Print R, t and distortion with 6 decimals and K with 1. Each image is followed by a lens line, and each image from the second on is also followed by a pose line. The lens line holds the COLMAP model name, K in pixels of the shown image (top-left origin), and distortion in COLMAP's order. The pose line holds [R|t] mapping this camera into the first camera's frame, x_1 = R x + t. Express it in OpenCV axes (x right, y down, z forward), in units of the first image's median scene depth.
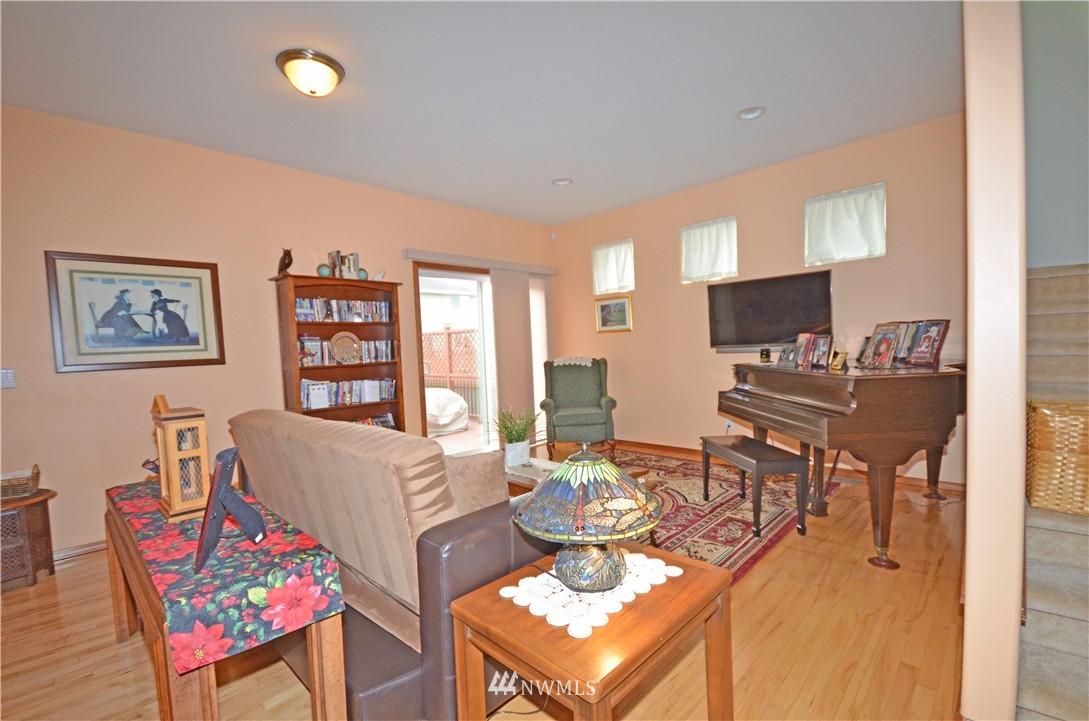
lens RADIAL K [[475.9, 0, 544.5], [0, 475.9, 367.2], [0, 0, 1]] dist [-0.007756, -0.001632]
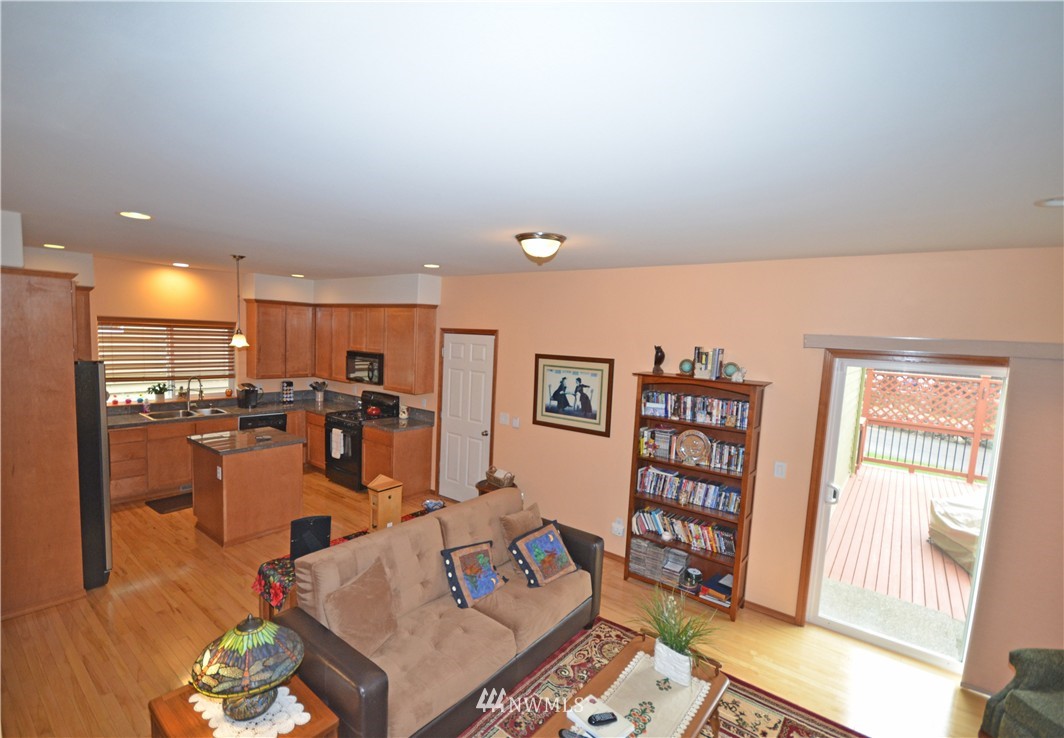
lens RADIAL K [[488.2, 0, 518.4], [0, 488.2, 391.5], [0, 0, 1]] dist [-0.003528, -0.000105]
pose [[0.081913, 0.161672, -0.983439, 0.607674], [-0.093268, 0.983668, 0.153941, -0.325243], [0.992266, 0.079114, 0.095655, 0.662431]]
